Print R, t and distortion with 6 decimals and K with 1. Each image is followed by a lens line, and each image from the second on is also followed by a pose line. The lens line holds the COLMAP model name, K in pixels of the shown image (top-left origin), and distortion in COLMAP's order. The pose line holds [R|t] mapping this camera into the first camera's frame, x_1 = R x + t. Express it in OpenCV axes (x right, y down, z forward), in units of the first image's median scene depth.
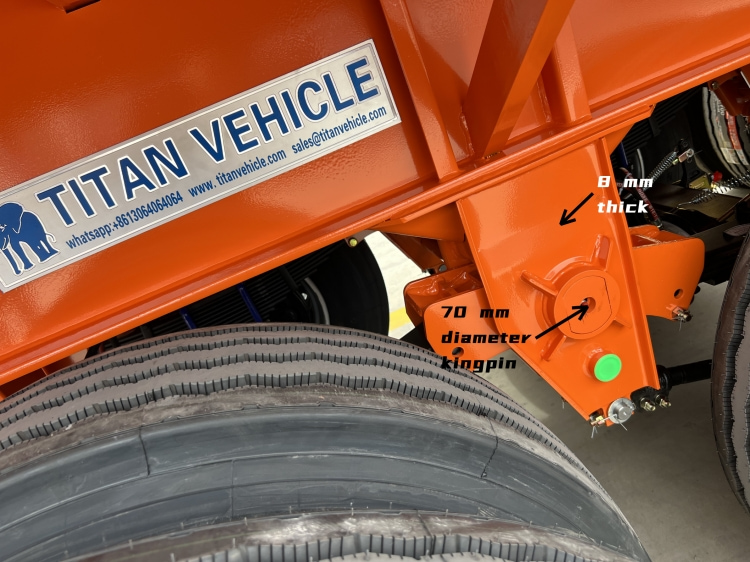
lens RADIAL K [[562.4, 0, 376.0], [0, 562.4, 285.9], [0, 0, 1]] dist [0.007545, -0.001884]
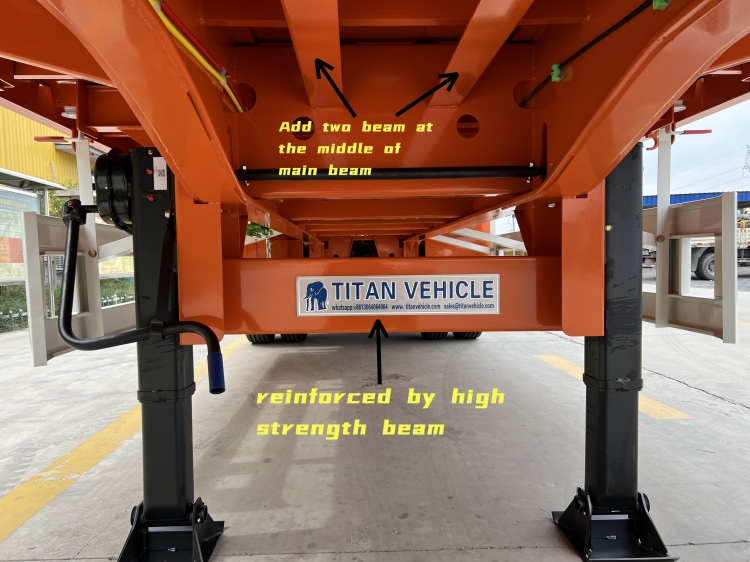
lens RADIAL K [[562.4, 0, 371.0], [0, 562.4, 284.3], [0, 0, 1]] dist [0.007545, -0.001884]
pose [[0.910512, 0.354860, -0.212234, 0.017692], [-0.403105, 0.876083, -0.264545, 0.355896], [0.092058, 0.326424, 0.940730, -1.040221]]
